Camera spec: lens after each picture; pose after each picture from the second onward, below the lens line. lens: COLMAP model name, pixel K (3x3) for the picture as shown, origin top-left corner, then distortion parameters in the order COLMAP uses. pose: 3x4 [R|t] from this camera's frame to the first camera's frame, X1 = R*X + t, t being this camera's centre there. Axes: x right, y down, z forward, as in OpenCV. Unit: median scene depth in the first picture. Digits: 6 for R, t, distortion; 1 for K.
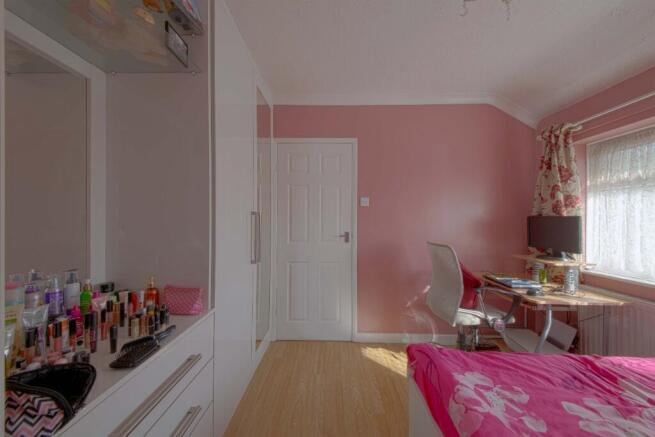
lens RADIAL K [[225.7, 0, 329.0], [0, 225.7, 216.9], [0, 0, 1]] dist [-0.001212, -0.001288]
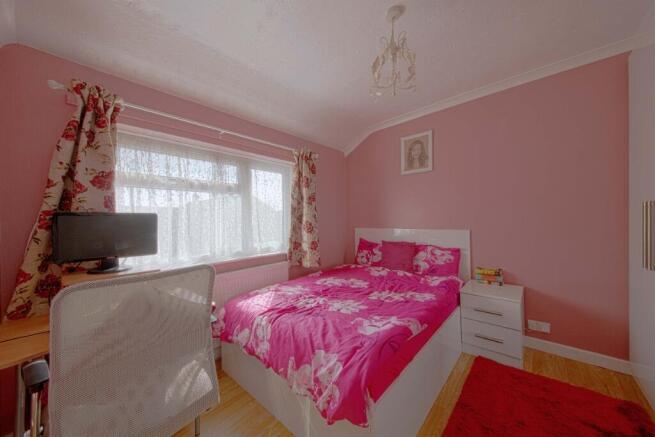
lens RADIAL K [[225.7, 0, 327.6], [0, 225.7, 217.8], [0, 0, 1]] dist [-0.001212, -0.001288]
pose [[-0.756759, 0.003960, 0.653682, -0.050370], [0.006187, 0.999980, 0.001105, 0.032116], [-0.653665, 0.004881, -0.756768, 2.056515]]
